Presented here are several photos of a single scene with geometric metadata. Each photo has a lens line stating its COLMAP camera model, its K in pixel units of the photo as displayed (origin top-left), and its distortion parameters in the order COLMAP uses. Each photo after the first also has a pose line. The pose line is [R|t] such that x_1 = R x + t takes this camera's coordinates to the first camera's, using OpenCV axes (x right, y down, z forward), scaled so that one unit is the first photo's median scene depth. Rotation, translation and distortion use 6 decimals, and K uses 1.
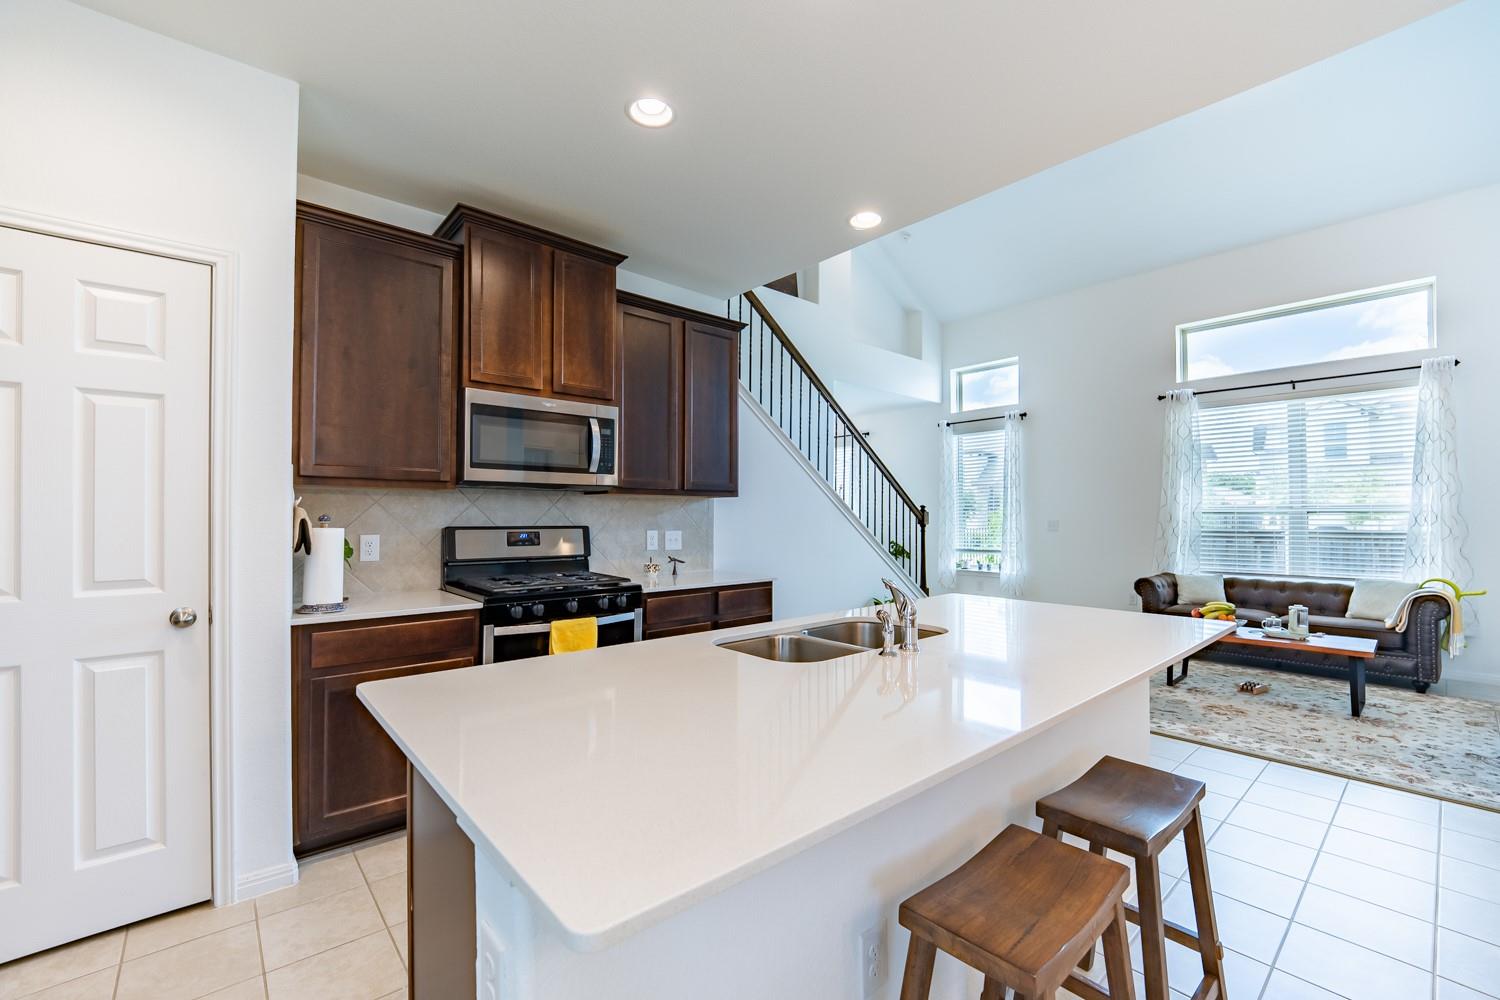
lens RADIAL K [[619.0, 0, 761.0], [0, 619.0, 495.7], [0, 0, 1]] dist [-0.008044, -0.002455]
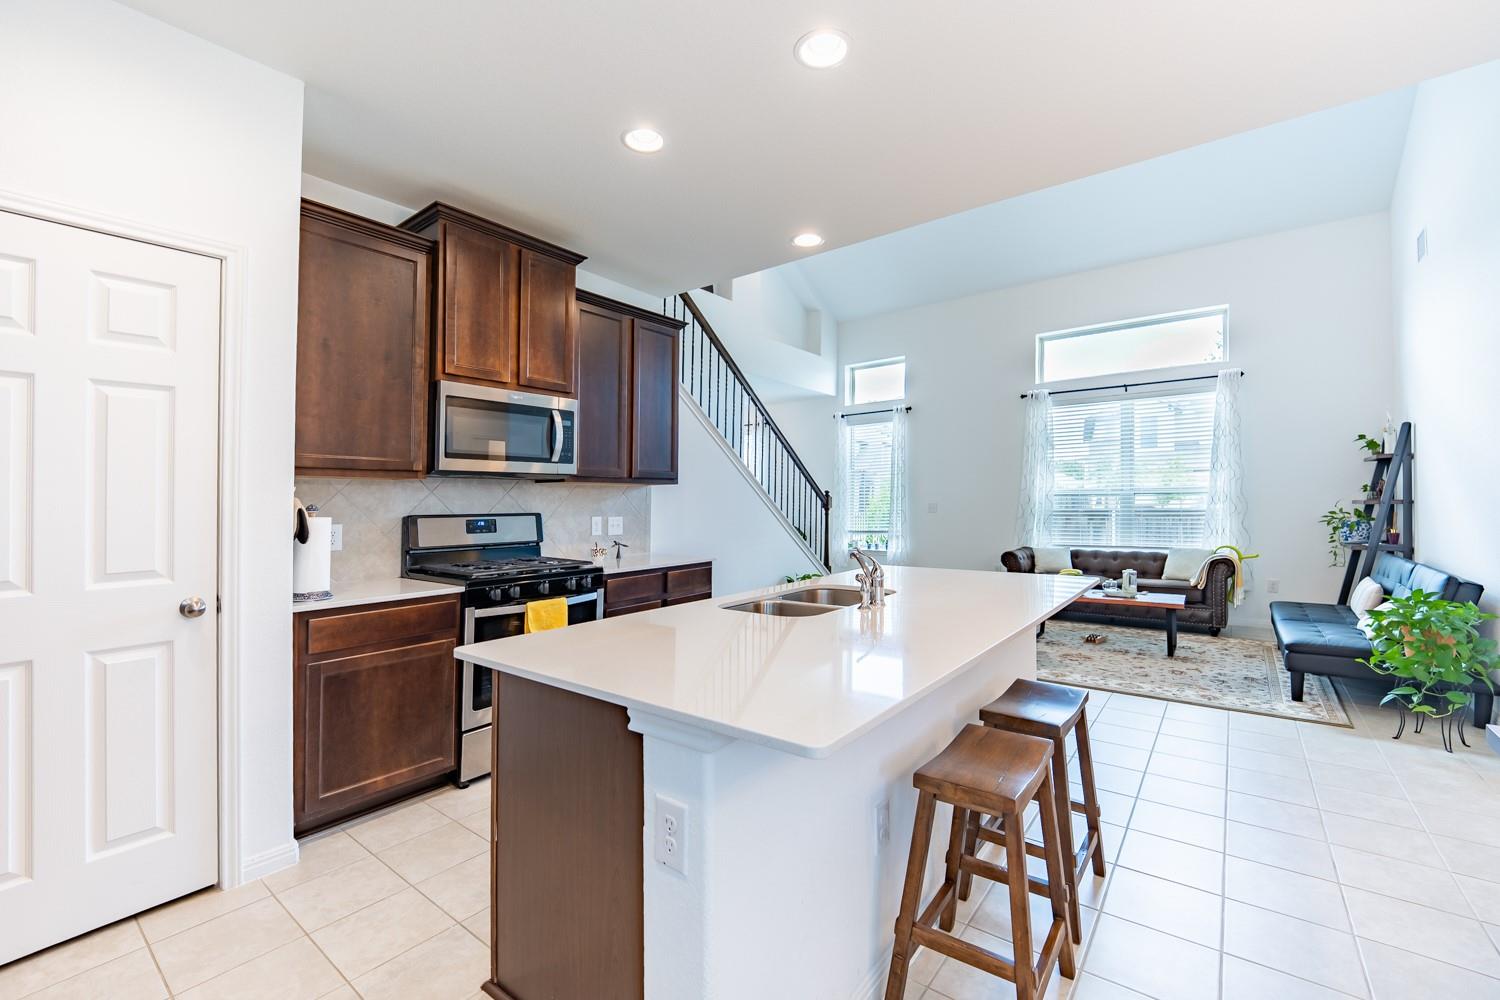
lens RADIAL K [[619.0, 0, 752.6], [0, 619.0, 498.6], [0, 0, 1]] dist [-0.008044, -0.002455]
pose [[0.982596, -0.010759, 0.185444, -0.120761], [0.005938, 0.999630, 0.026534, -0.001104], [-0.185661, -0.024971, 0.982297, -0.089505]]
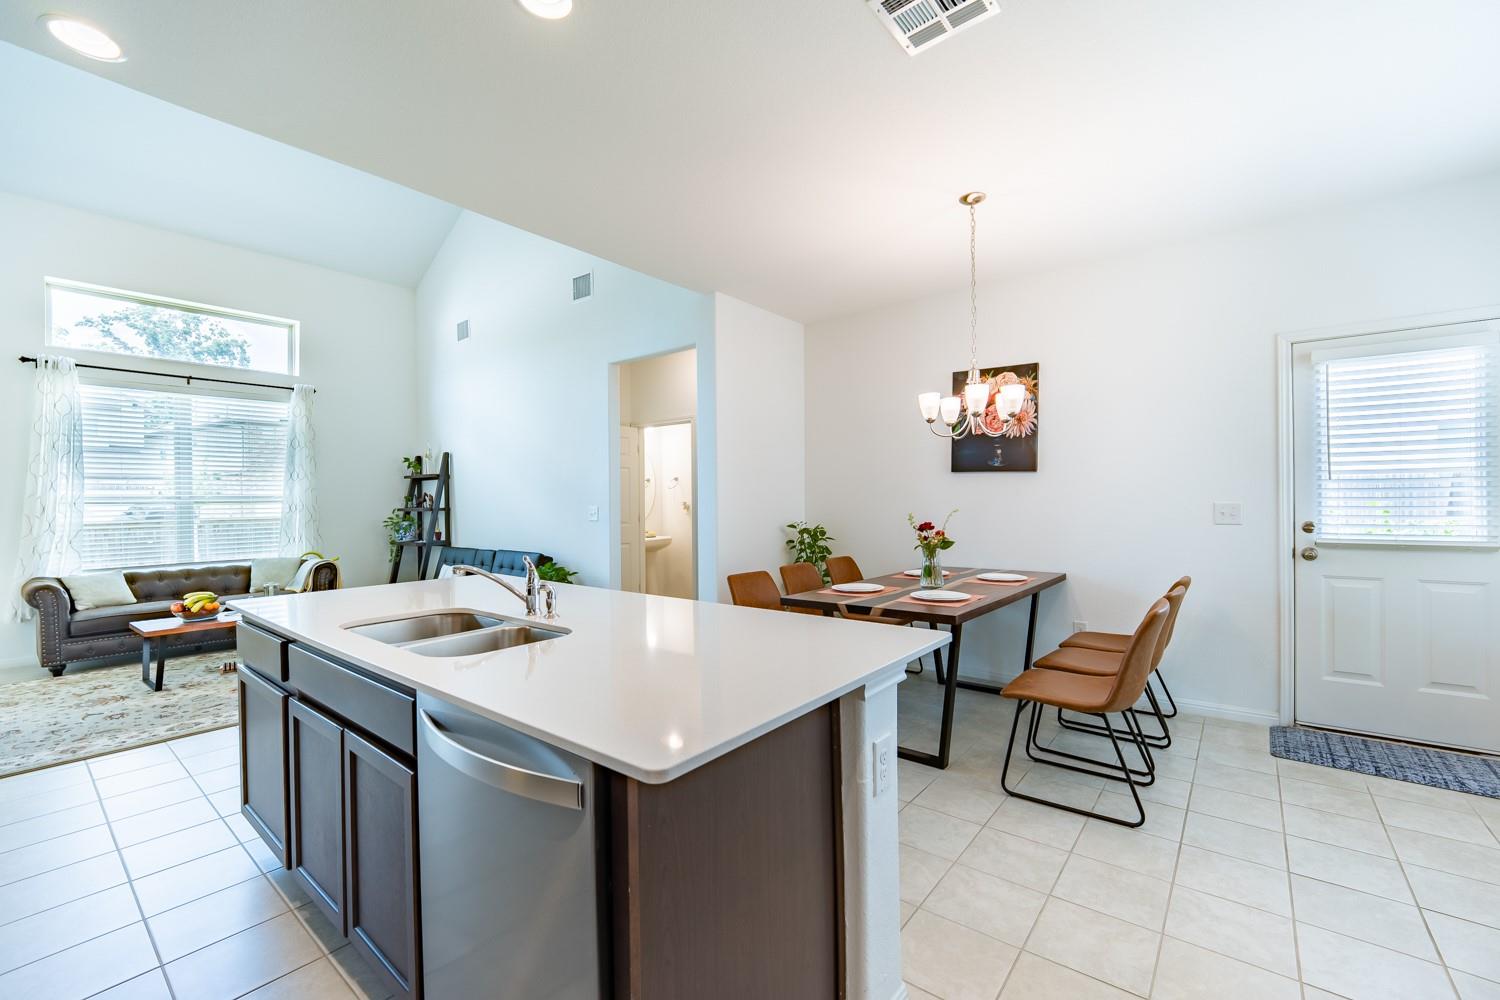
lens RADIAL K [[619.0, 0, 748.0], [0, 619.0, 498.8], [0, 0, 1]] dist [-0.008044, -0.002455]
pose [[-0.168475, 0.001296, 0.985705, -0.498648], [-0.019578, 0.999797, -0.004661, 0.010577], [-0.985512, -0.020083, -0.168415, 0.386108]]
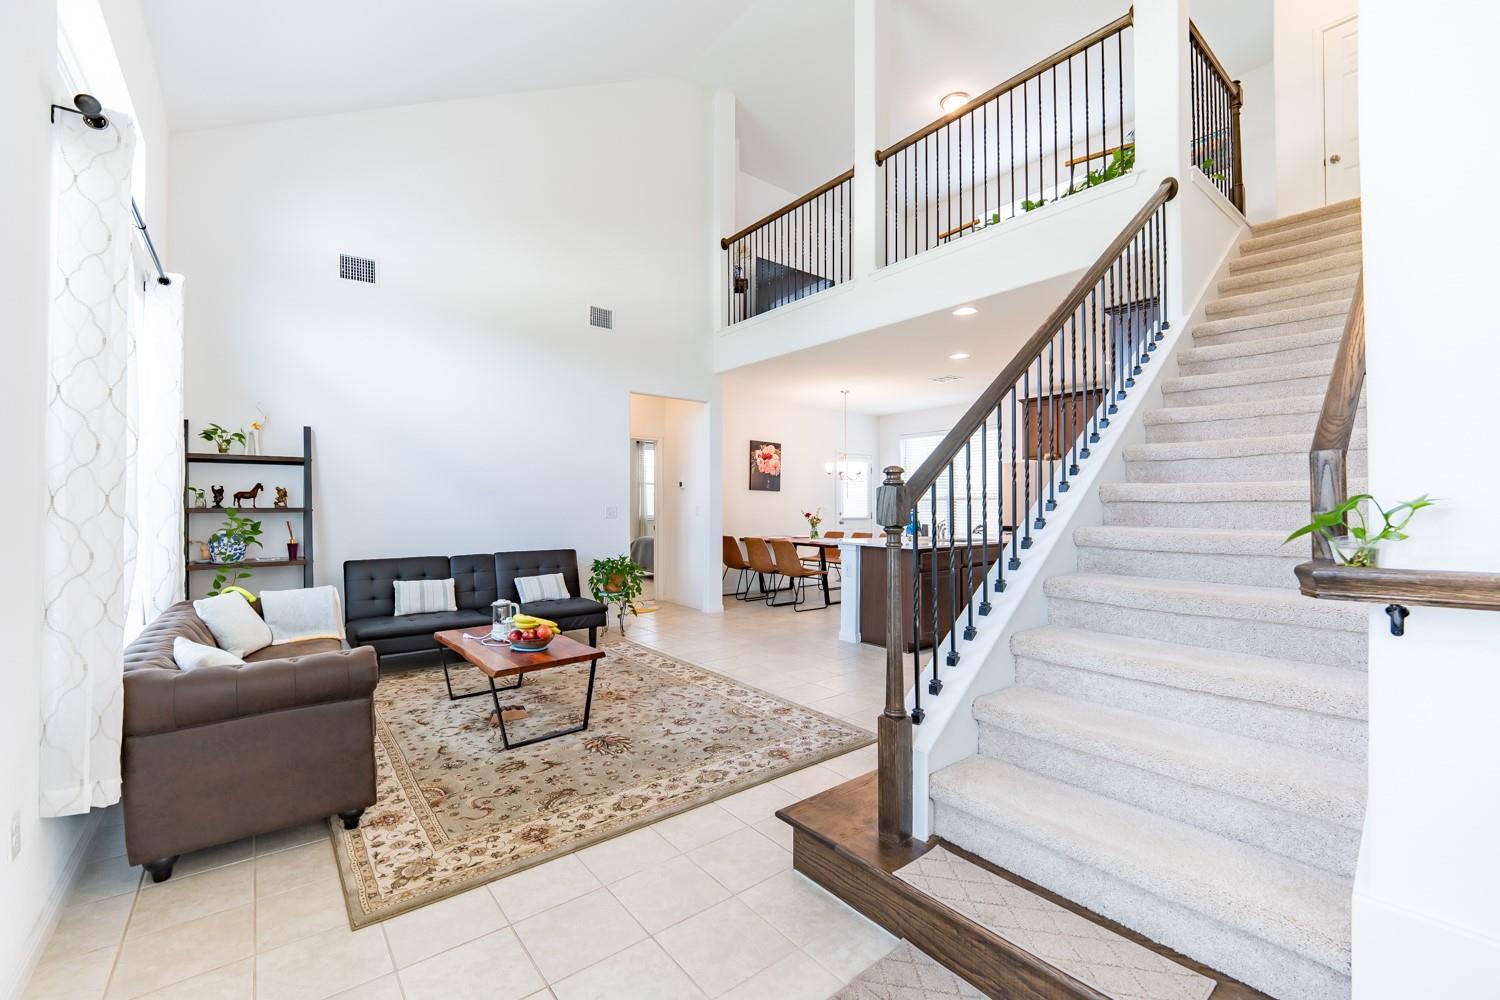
lens RADIAL K [[619.0, 0, 752.6], [0, 619.0, 505.3], [0, 0, 1]] dist [-0.008044, -0.002455]
pose [[-0.999097, 0.001682, 0.042466, 0.564191], [0.000441, 0.999573, -0.029209, 0.077895], [-0.042497, -0.029164, -0.998671, 2.278405]]
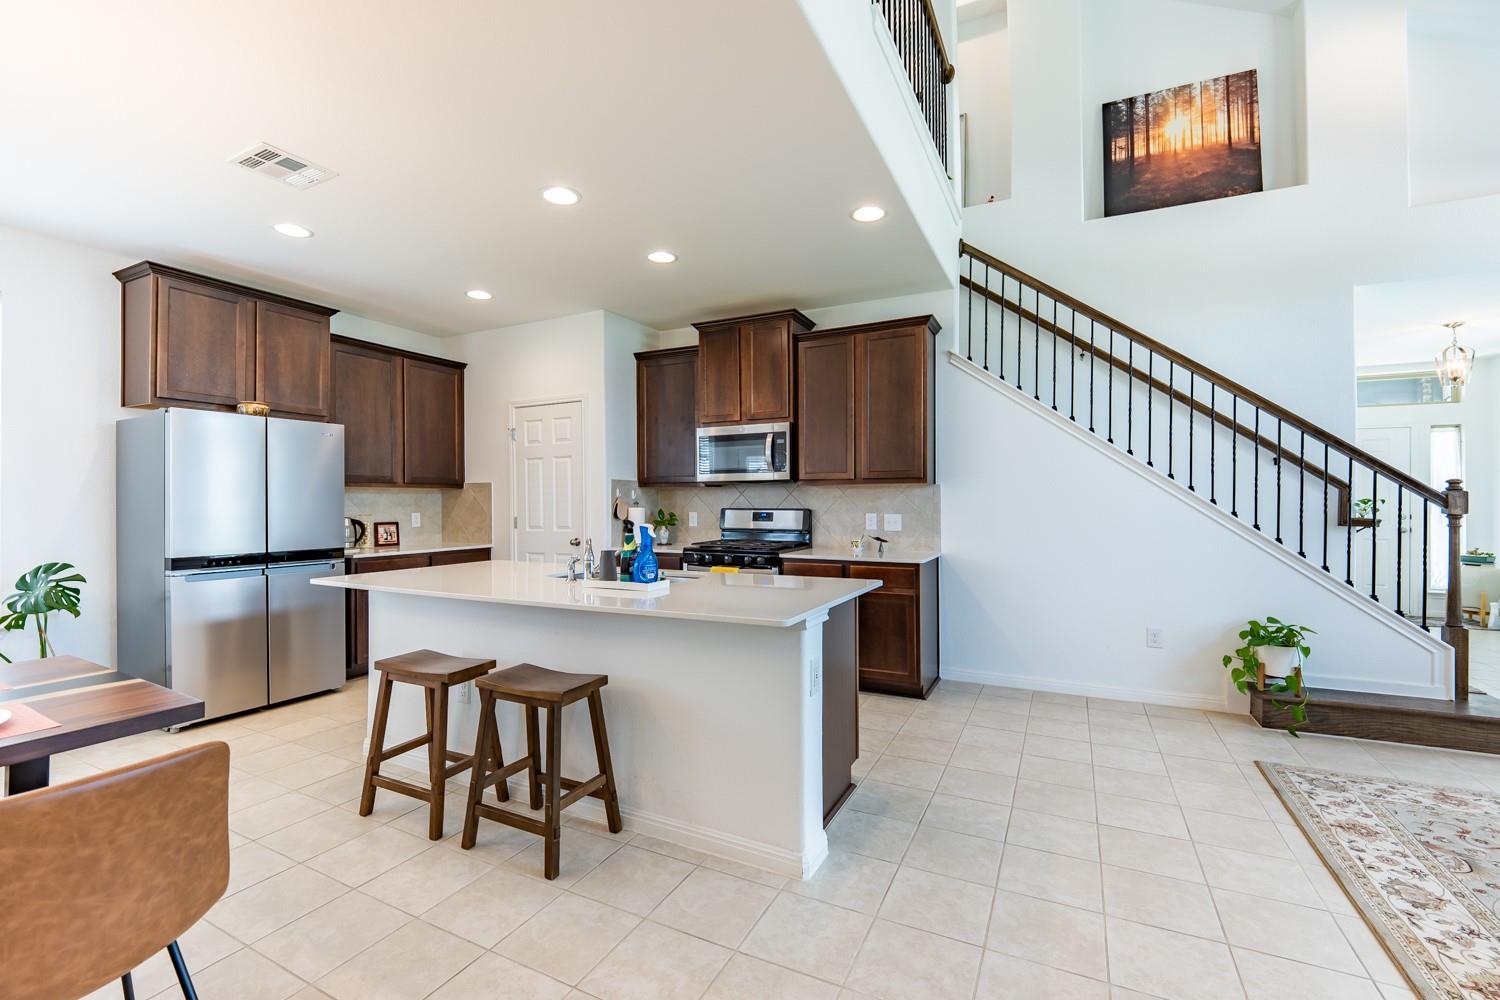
lens RADIAL K [[619.0, 0, 749.9], [0, 619.0, 501.9], [0, 0, 1]] dist [-0.008044, -0.002455]
pose [[0.369287, -0.007057, -0.929289, 0.929408], [0.033402, 0.999426, 0.005683, 0.021562], [0.928715, -0.033139, 0.369311, 0.377907]]
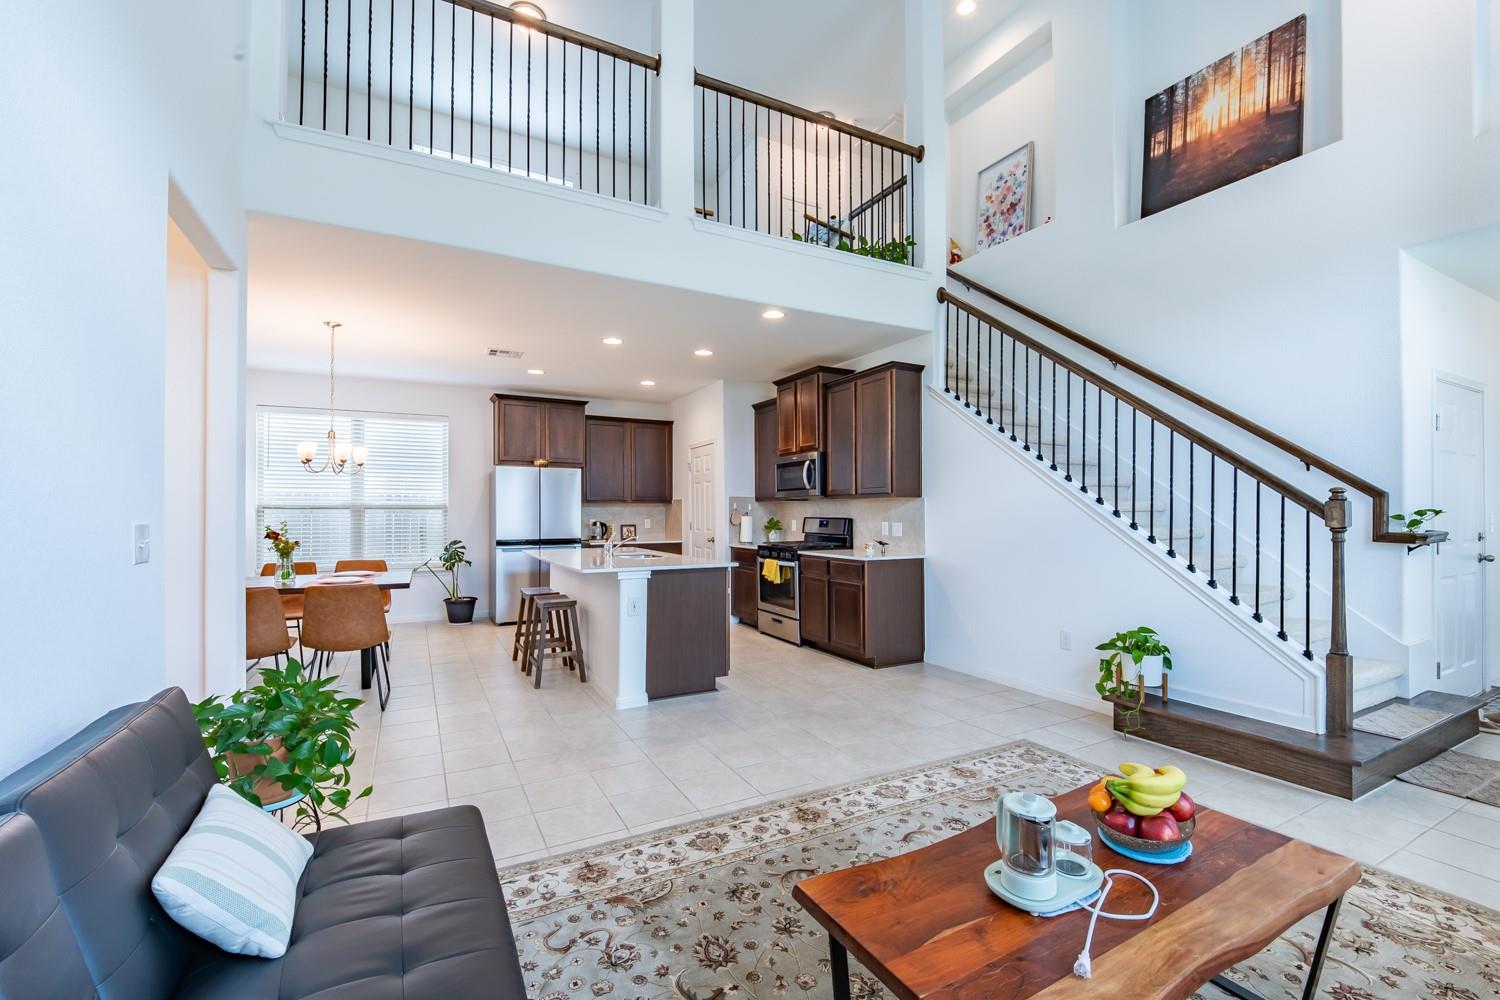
lens RADIAL K [[619.0, 0, 756.7], [0, 619.0, 506.1], [0, 0, 1]] dist [-0.008044, -0.002455]
pose [[-0.223455, -0.014482, -0.974607, 1.445318], [0.031983, 0.999242, -0.022181, 0.045992], [0.974189, -0.036127, -0.222822, 1.136587]]
